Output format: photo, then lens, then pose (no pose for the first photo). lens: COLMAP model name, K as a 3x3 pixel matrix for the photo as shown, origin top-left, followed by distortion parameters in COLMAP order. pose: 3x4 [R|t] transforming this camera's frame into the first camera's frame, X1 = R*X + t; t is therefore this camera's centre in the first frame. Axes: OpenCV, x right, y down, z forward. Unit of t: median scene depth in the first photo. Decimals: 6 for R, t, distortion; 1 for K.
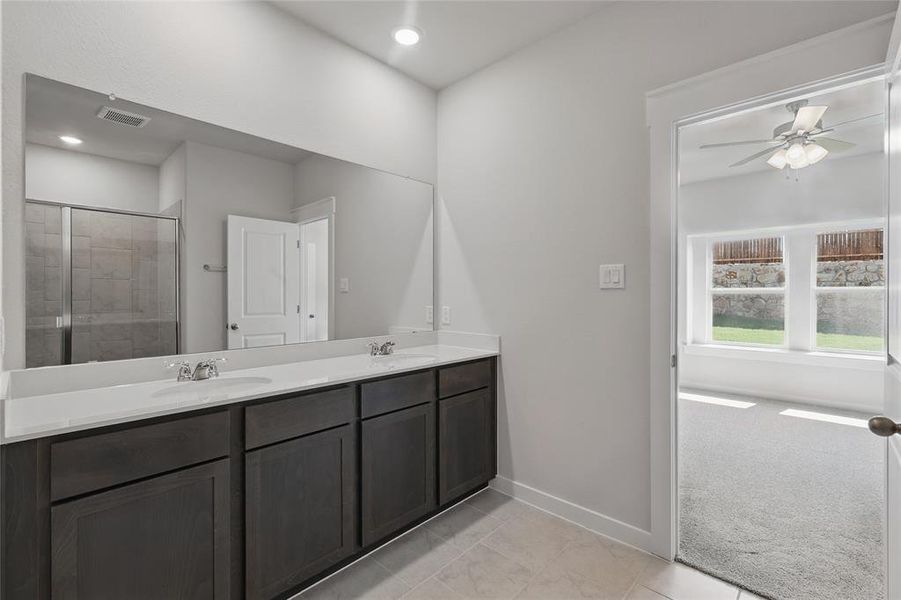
lens RADIAL K [[396.3, 0, 451.9], [0, 396.3, 295.6], [0, 0, 1]] dist [0.002442, 0.000026]
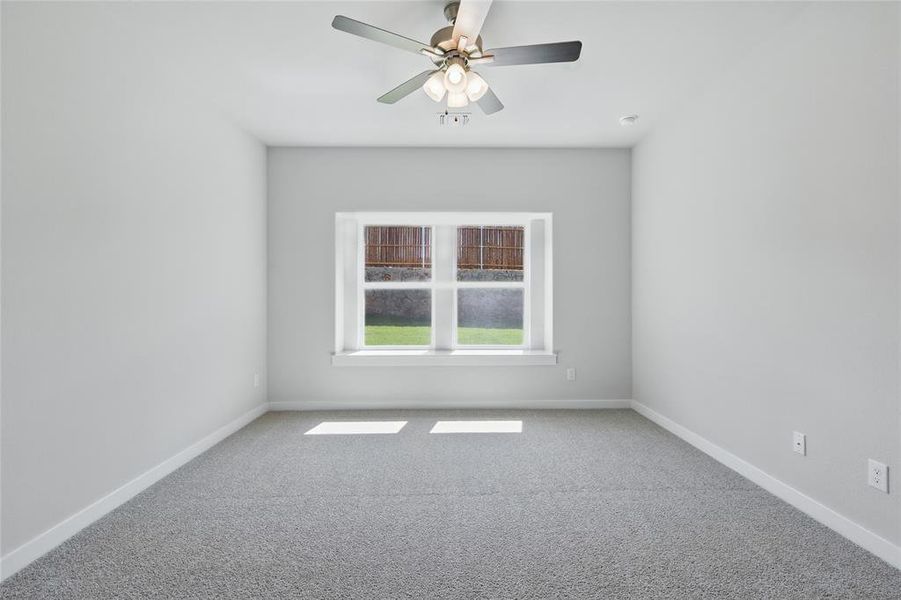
lens RADIAL K [[393.3, 0, 452.5], [0, 393.3, 297.3], [0, 0, 1]] dist [0.002245, 0.000048]
pose [[0.712398, -0.000228, 0.701775, 0.213084], [0.001772, 0.999997, -0.001473, 0.014176], [-0.701773, 0.002293, 0.712397, 0.288833]]
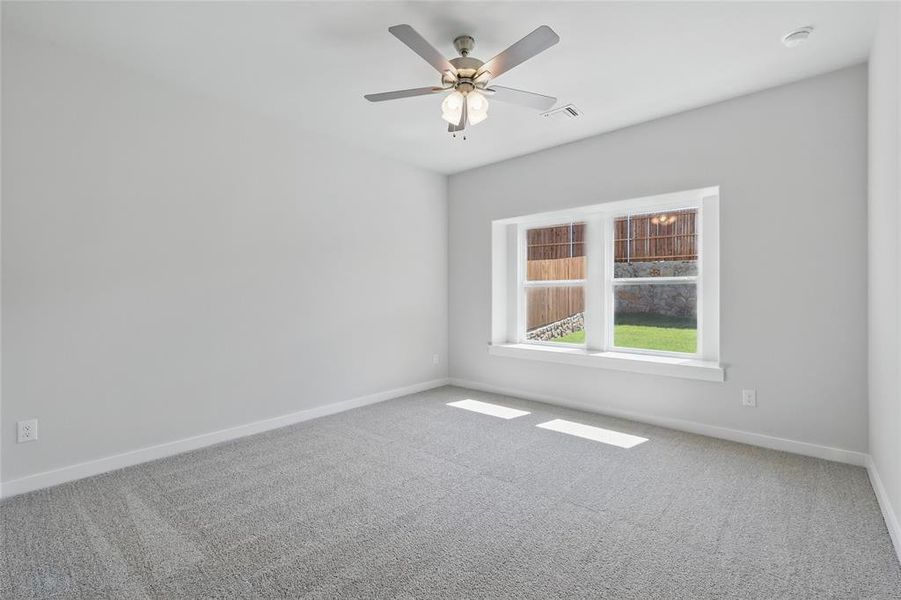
lens RADIAL K [[393.3, 0, 452.5], [0, 393.3, 297.3], [0, 0, 1]] dist [0.002245, 0.000048]
pose [[0.999261, -0.001283, 0.038423, 0.457471], [0.001157, 0.999994, 0.003292, 0.014720], [-0.038427, -0.003246, 0.999256, 0.122154]]
